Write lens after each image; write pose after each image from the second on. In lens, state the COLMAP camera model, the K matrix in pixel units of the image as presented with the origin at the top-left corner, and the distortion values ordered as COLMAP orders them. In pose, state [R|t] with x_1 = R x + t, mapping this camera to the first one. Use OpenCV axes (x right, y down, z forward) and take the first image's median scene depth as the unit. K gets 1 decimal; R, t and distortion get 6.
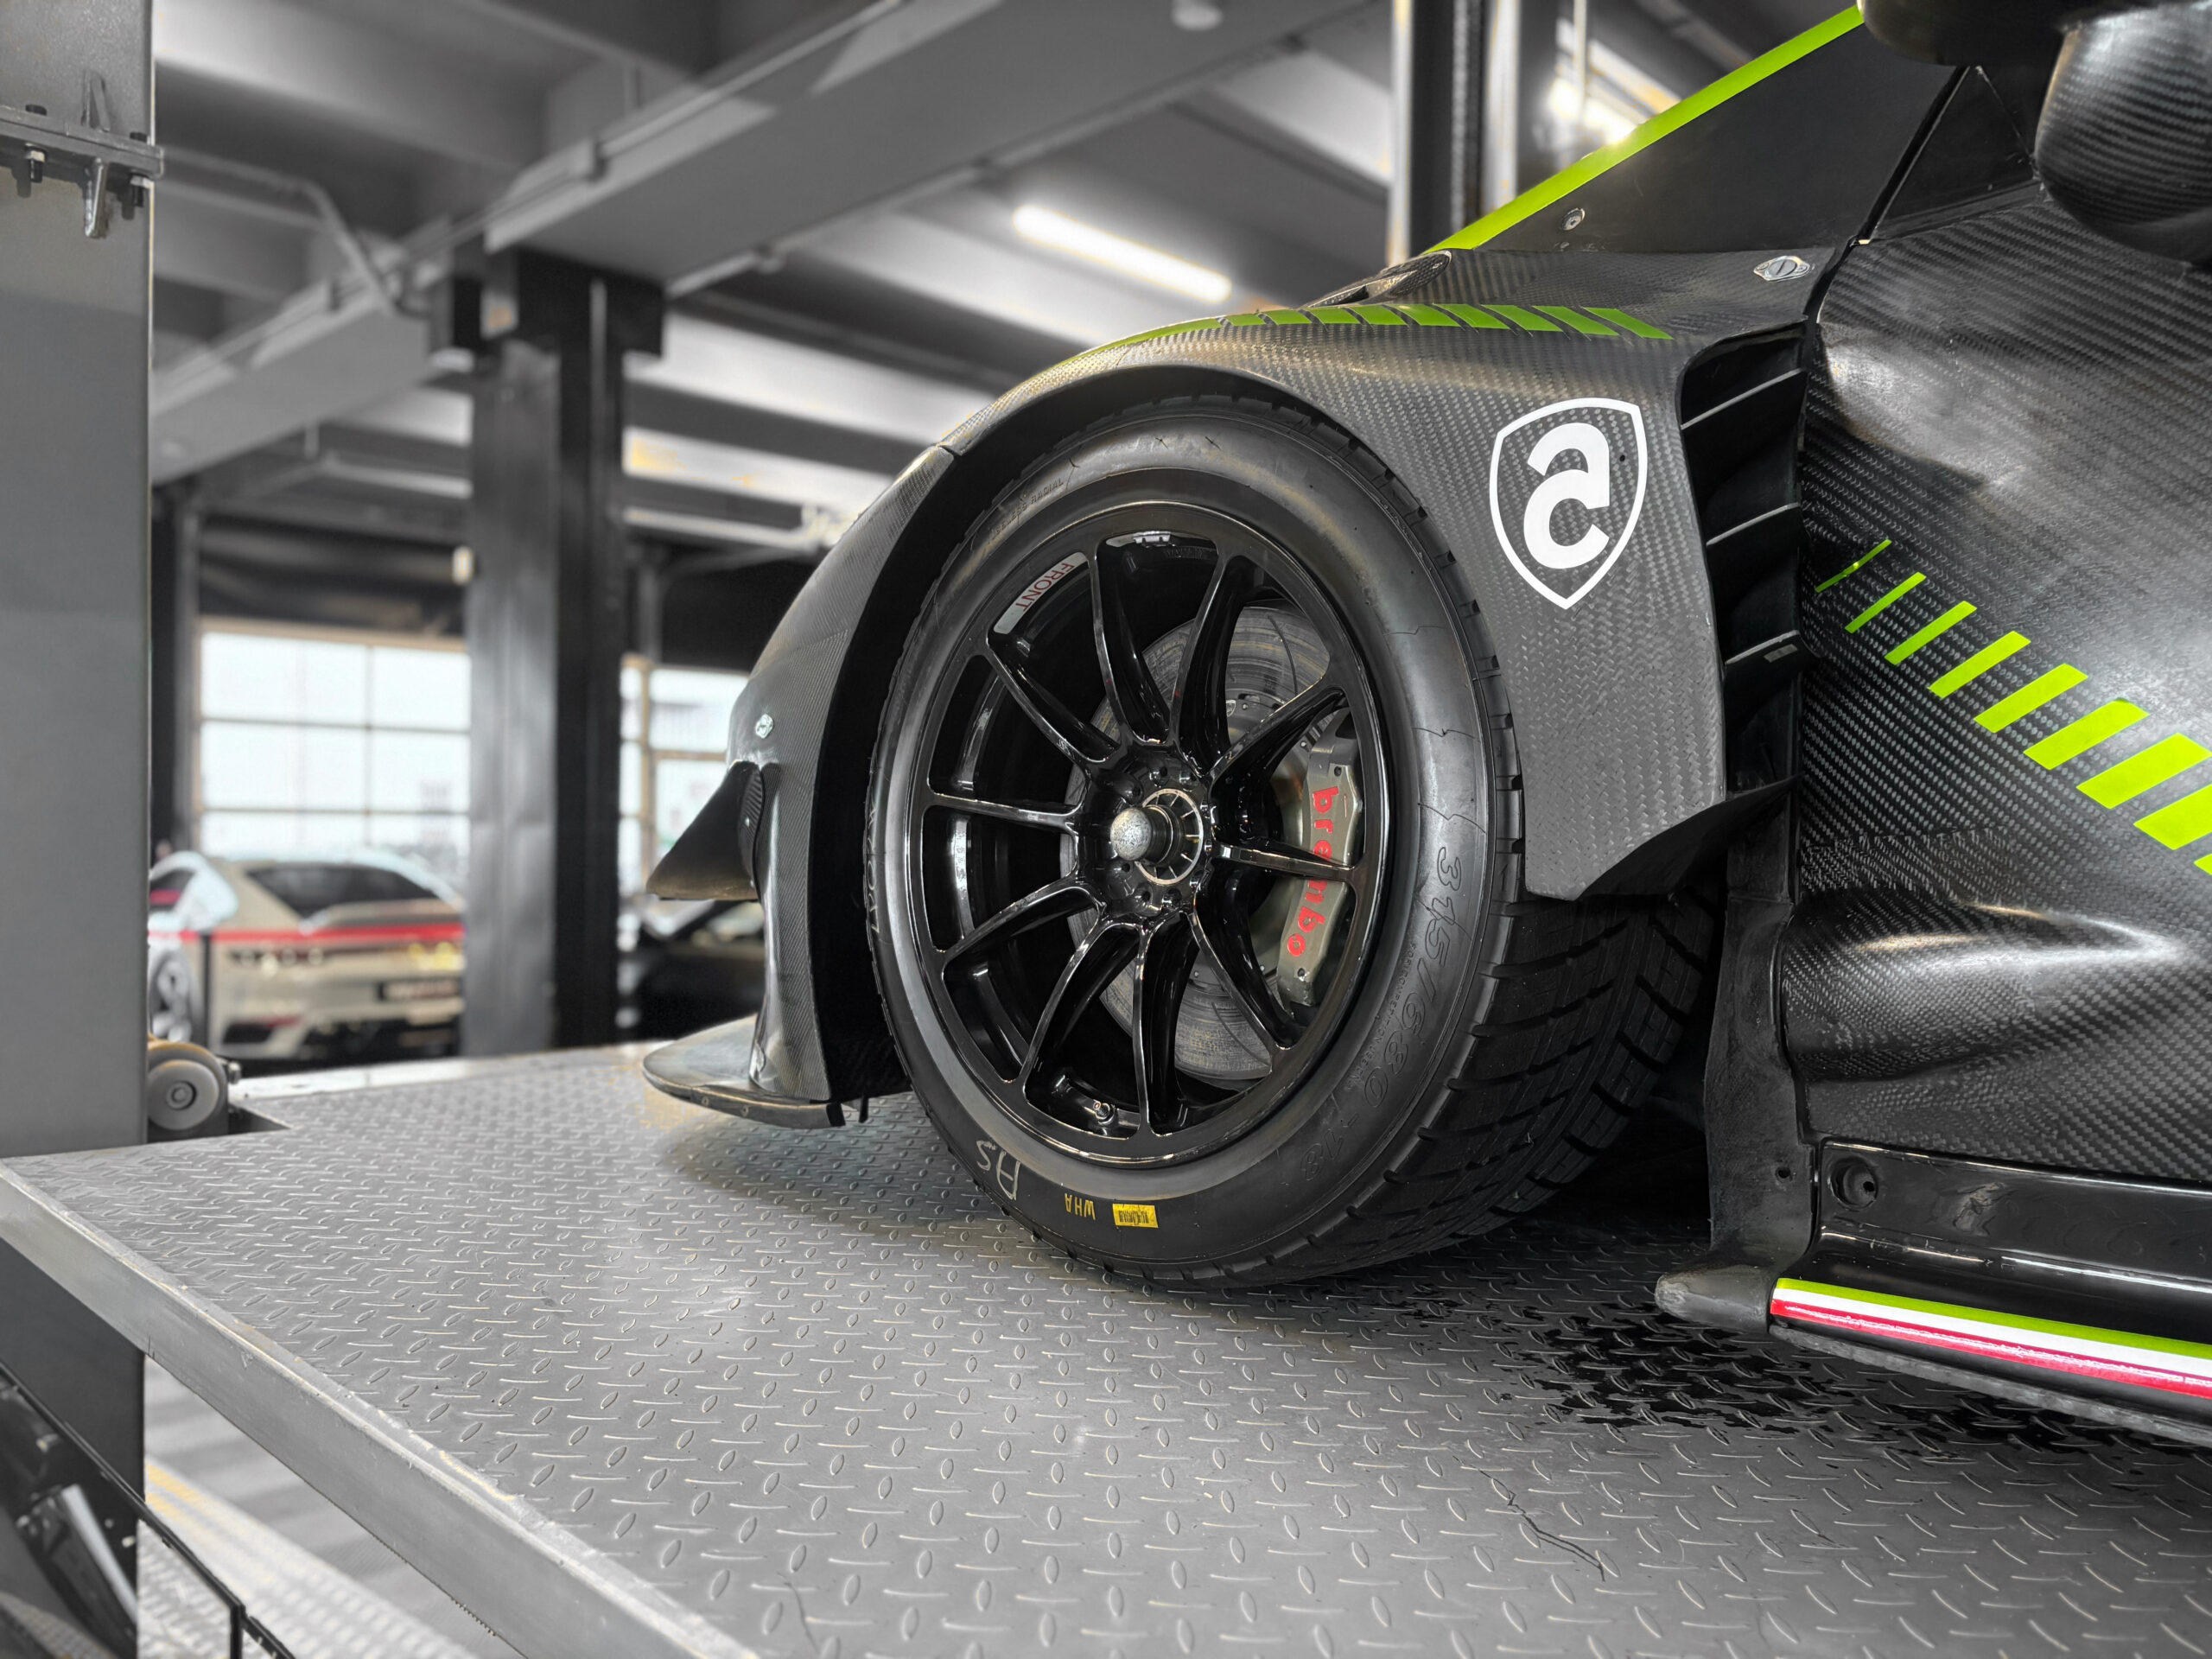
lens RADIAL K [[1665.9, 0, 1094.1], [0, 1665.9, 826.7], [0, 0, 1]] dist [0.081639, -0.093480]
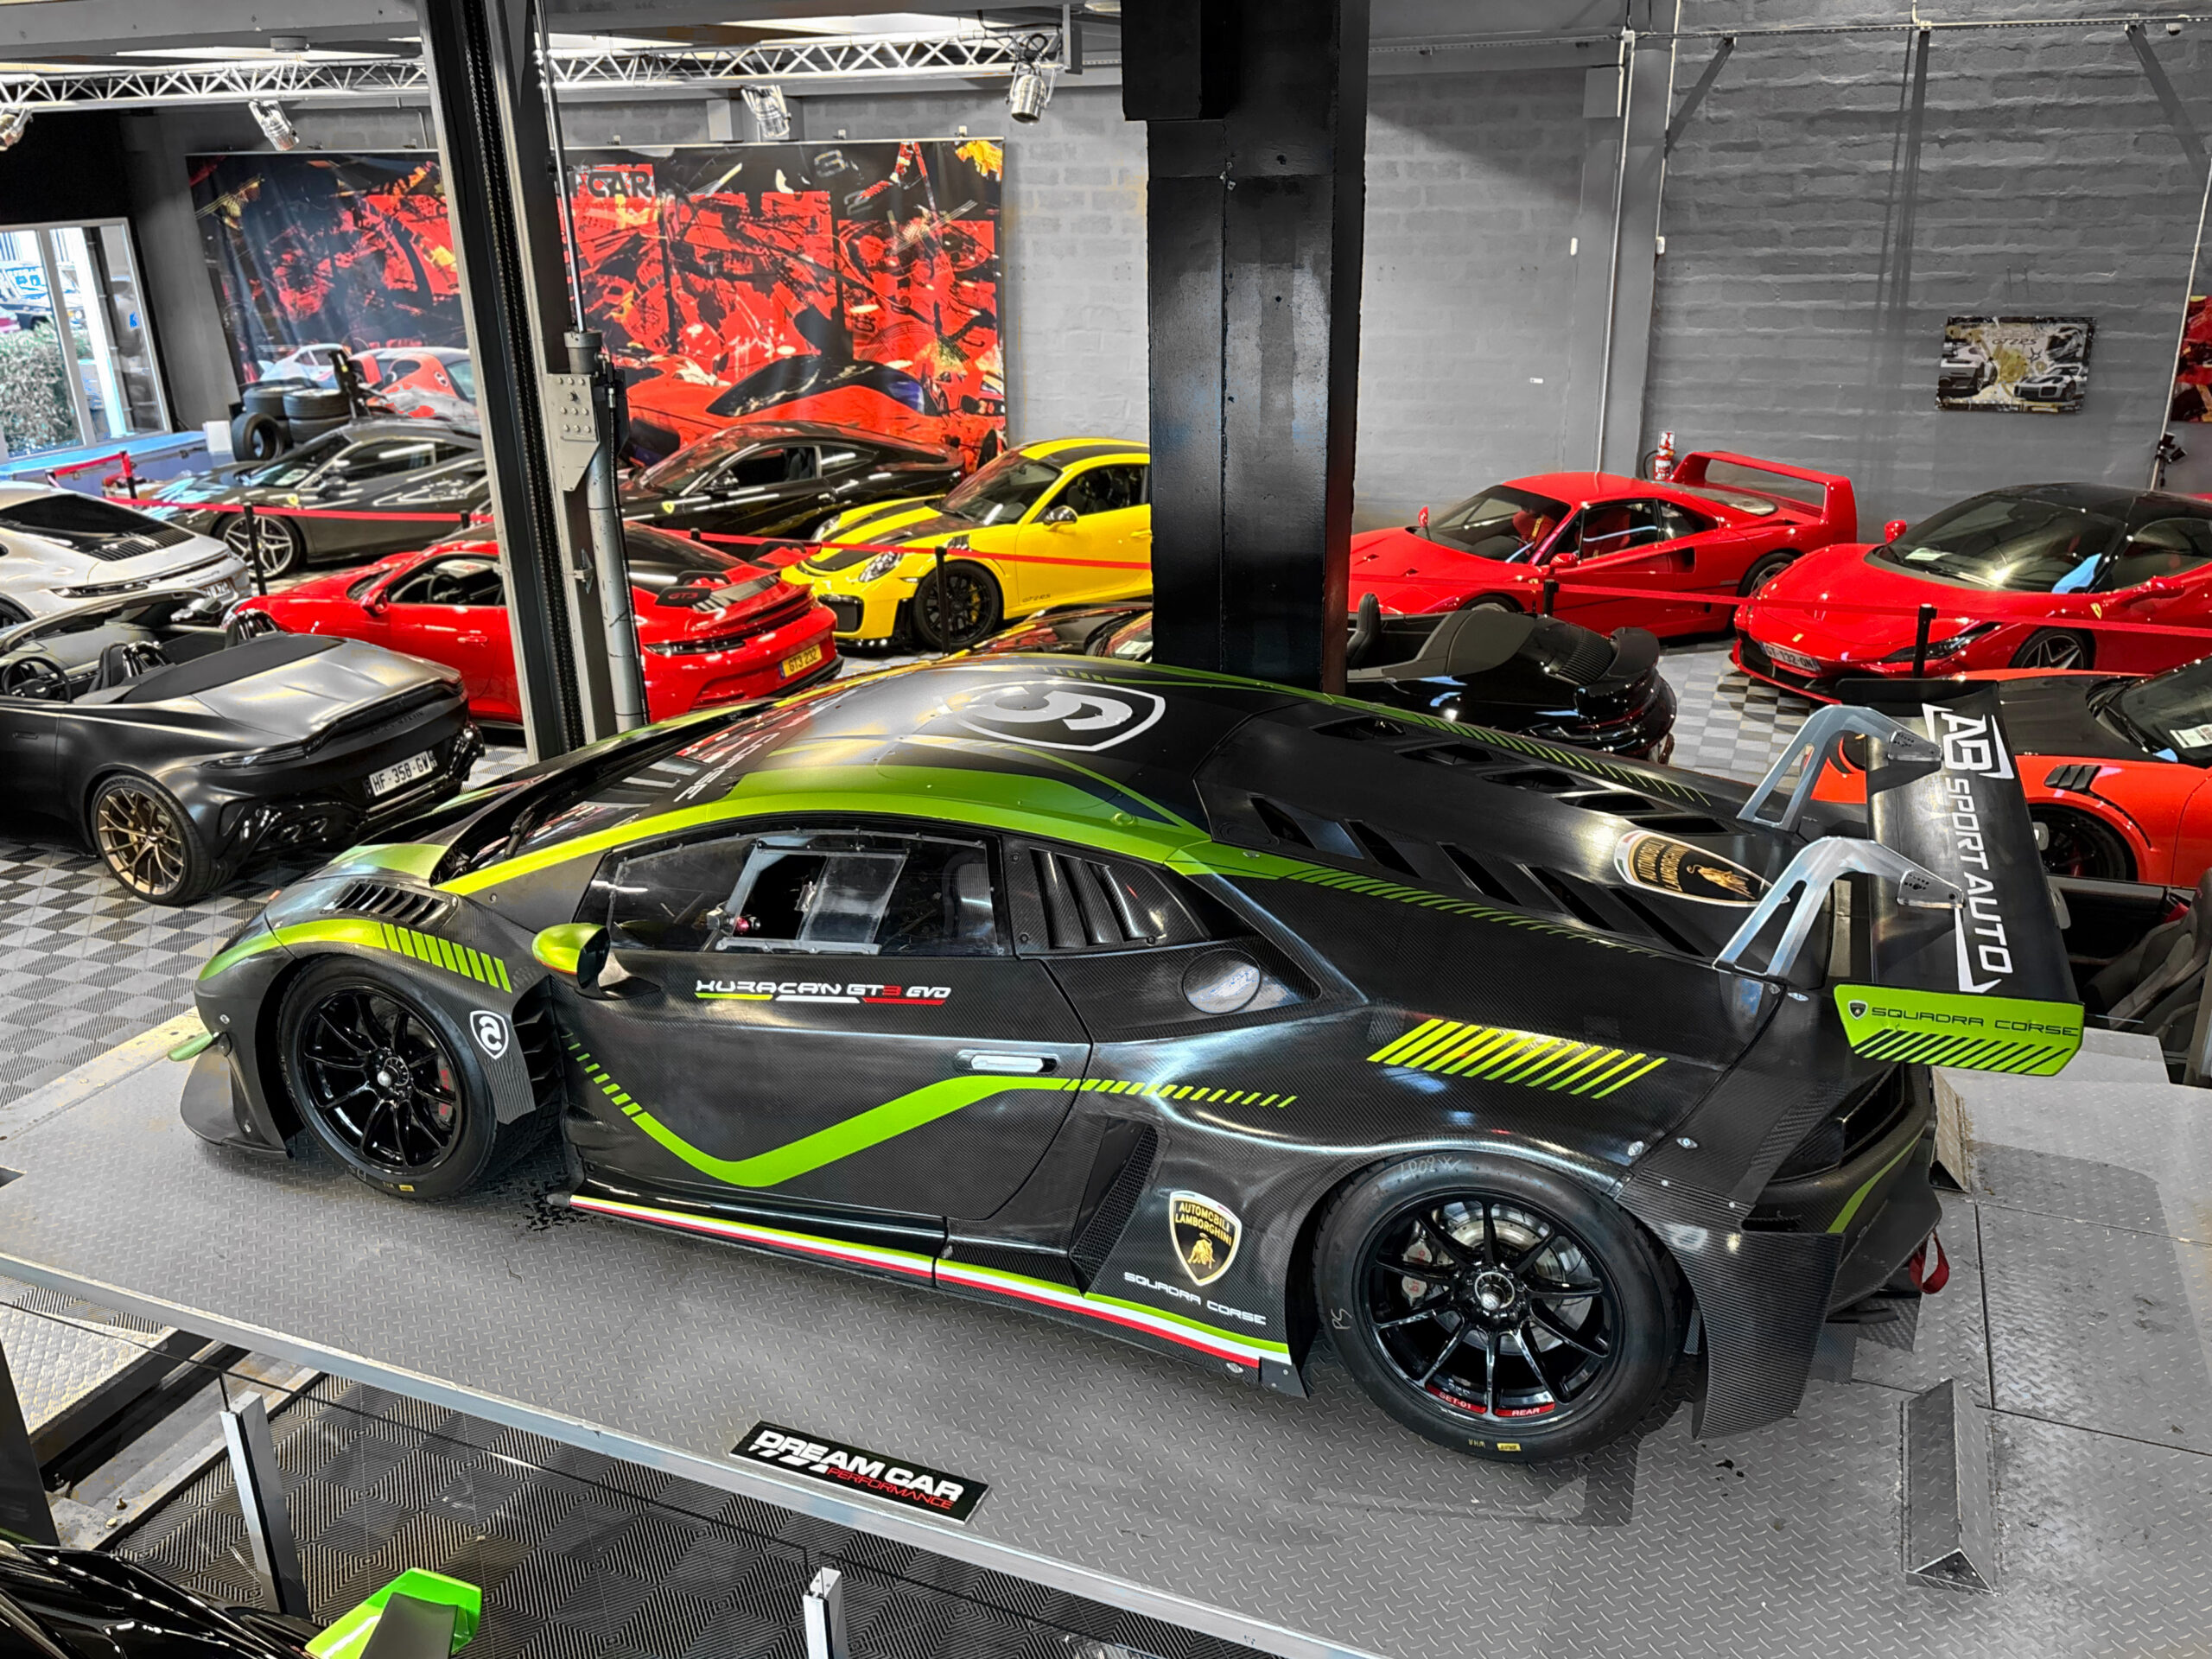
lens RADIAL K [[1783.1, 0, 1087.6], [0, 1783.1, 828.3], [0, 0, 1]] dist [0.037084, -0.028481]
pose [[0.922514, -0.173794, 0.344620, 0.207896], [0.041691, 0.932530, 0.358677, -2.038732], [-0.383705, -0.316517, 0.867518, -2.933342]]
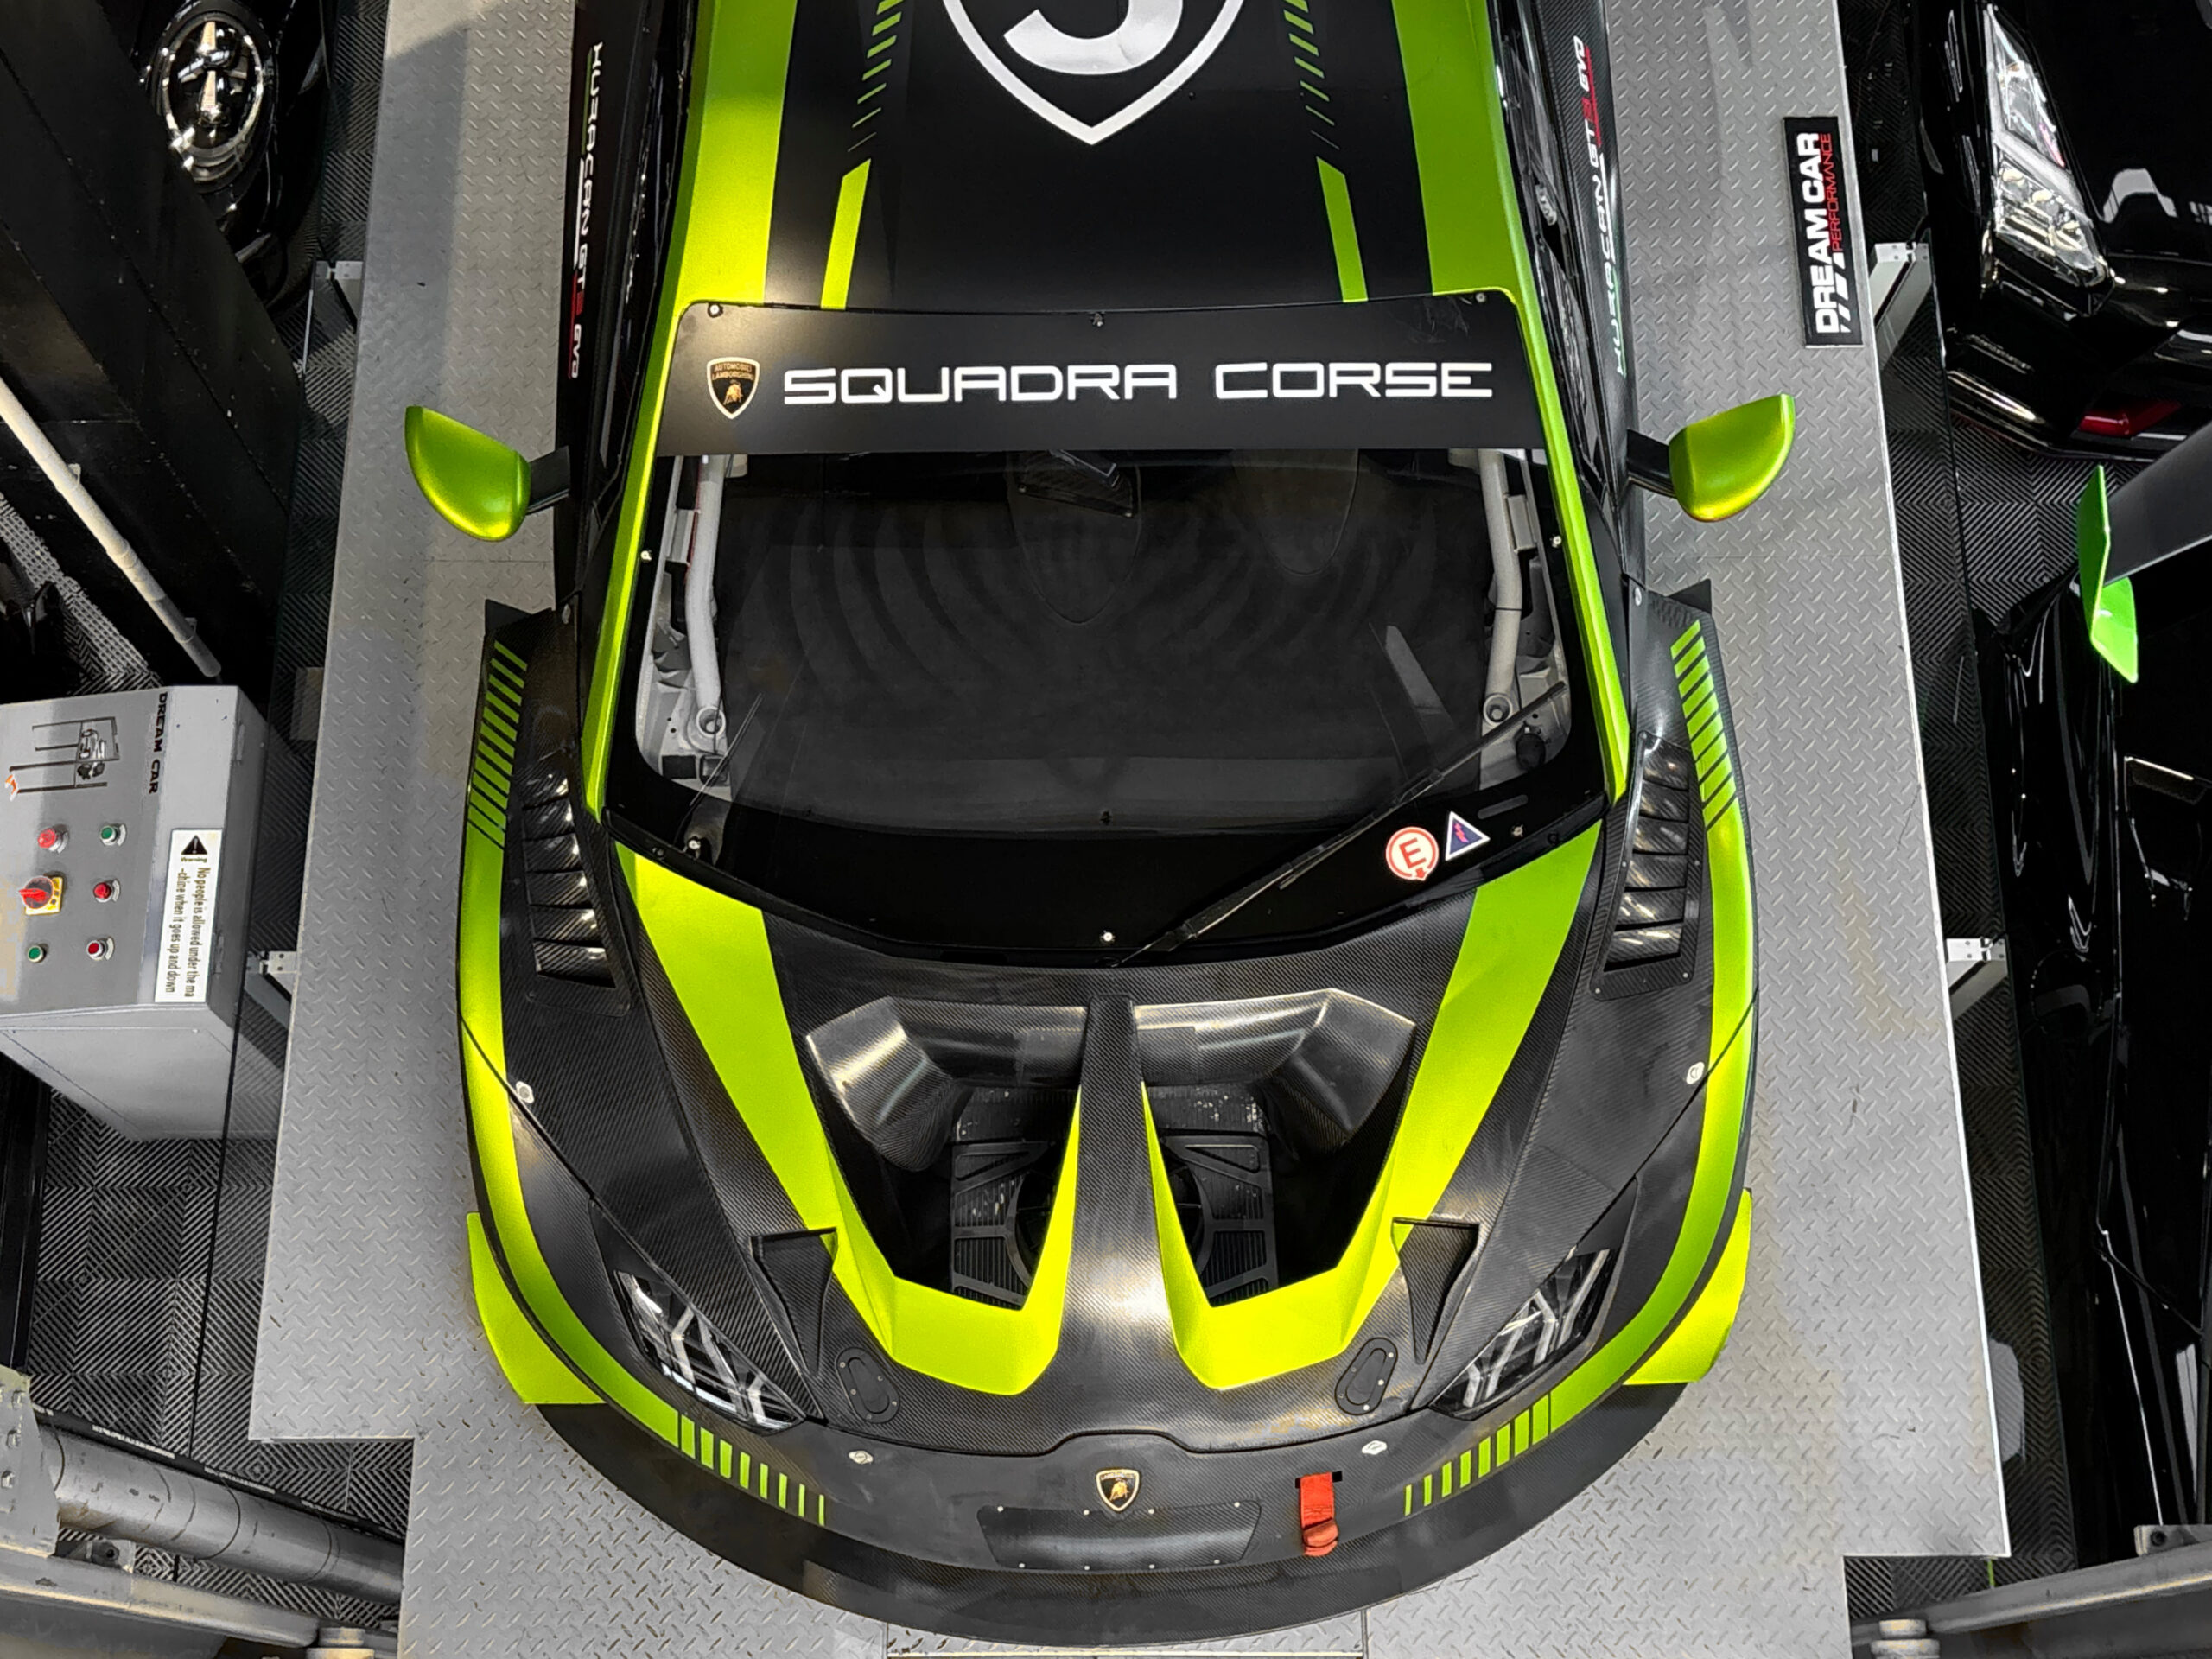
lens RADIAL K [[2668.5, 0, 1106.0], [0, 2668.5, 829.5], [0, 0, 1]] dist [0.222316, -0.715462]
pose [[-0.715881, -0.667899, 0.203532, -0.090142], [-0.015819, 0.306941, 0.951597, -4.362802], [-0.698043, 0.678010, -0.230299, 2.910512]]
